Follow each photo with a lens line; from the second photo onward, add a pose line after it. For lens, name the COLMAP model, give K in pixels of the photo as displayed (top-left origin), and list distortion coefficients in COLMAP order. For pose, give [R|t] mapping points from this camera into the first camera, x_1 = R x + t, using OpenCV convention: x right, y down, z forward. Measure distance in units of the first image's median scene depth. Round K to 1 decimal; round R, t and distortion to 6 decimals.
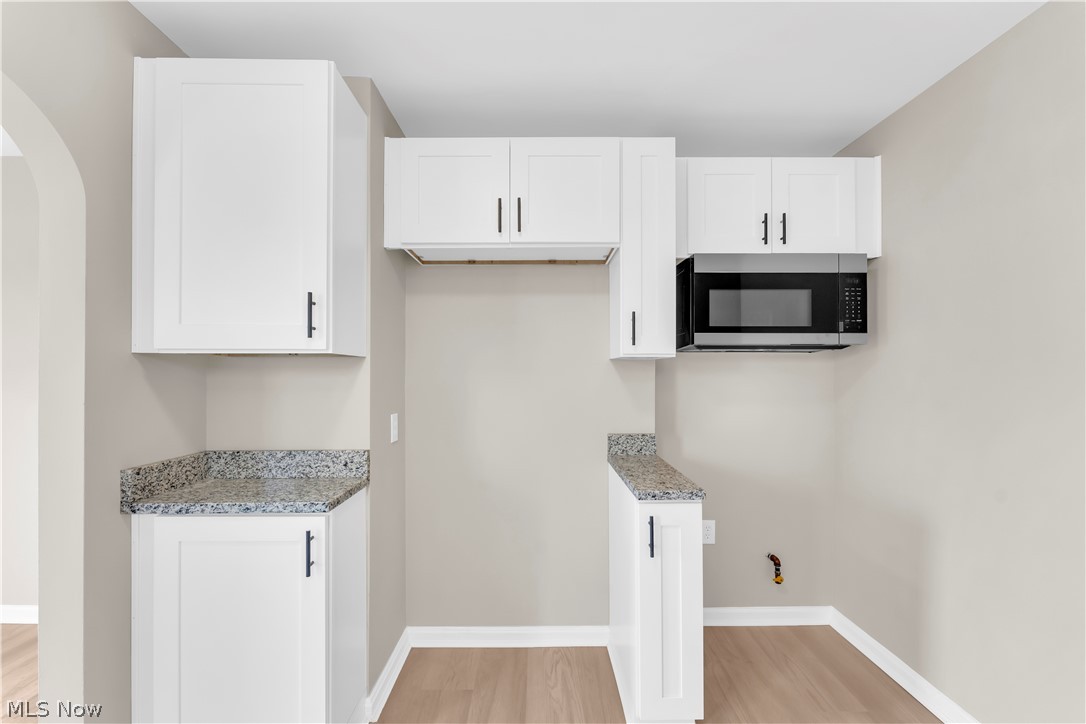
lens RADIAL K [[442.7, 0, 538.4], [0, 442.7, 369.7], [0, 0, 1]] dist [-0.000087, 0.000042]
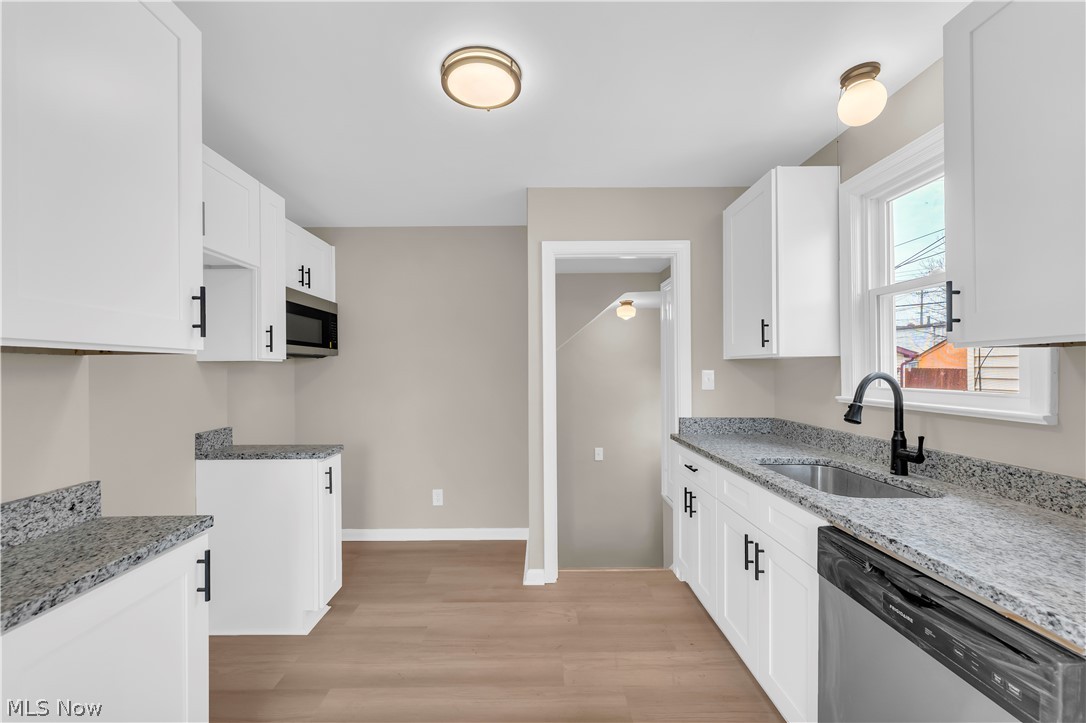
lens RADIAL K [[442.7, 0, 538.4], [0, 442.7, 369.2], [0, 0, 1]] dist [-0.000087, 0.000042]
pose [[-0.004867, -0.001236, 0.999987, -1.144214], [0.004175, 0.999990, 0.001257, -0.004291], [-0.999979, 0.004181, -0.004862, 0.259664]]
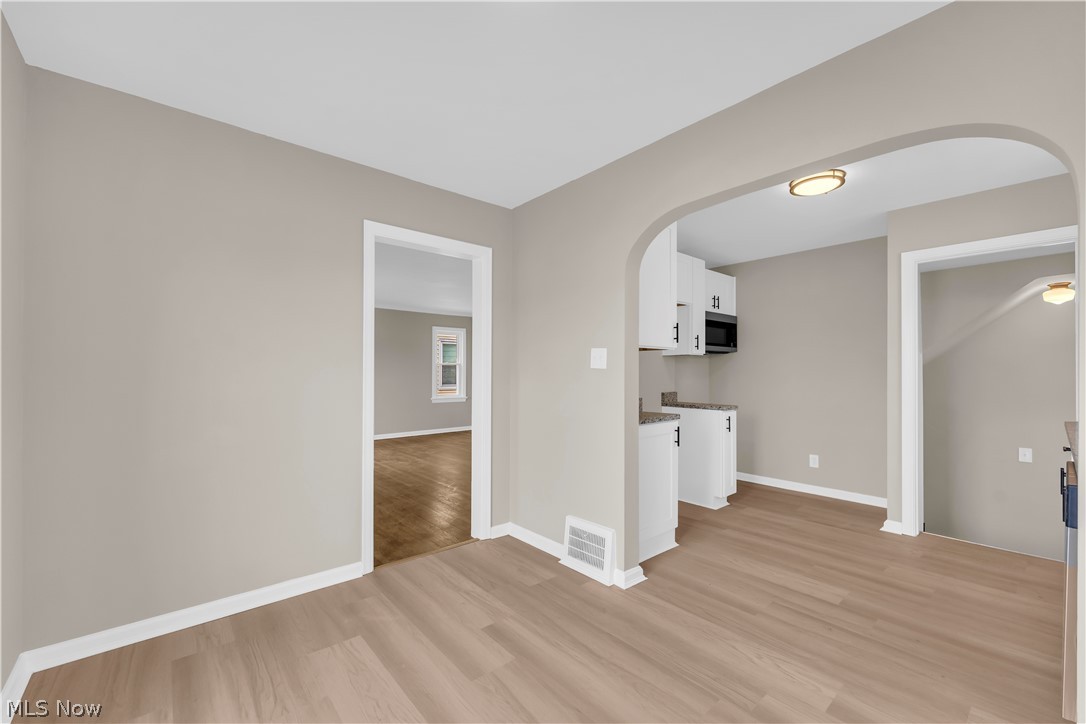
lens RADIAL K [[442.7, 0, 538.4], [0, 442.7, 369.7], [0, 0, 1]] dist [-0.000087, 0.000042]
pose [[0.758718, 0.002185, 0.651415, -2.045855], [-0.001971, 0.999997, -0.001058, 0.056380], [-0.651416, -0.000481, 0.758721, -0.211232]]
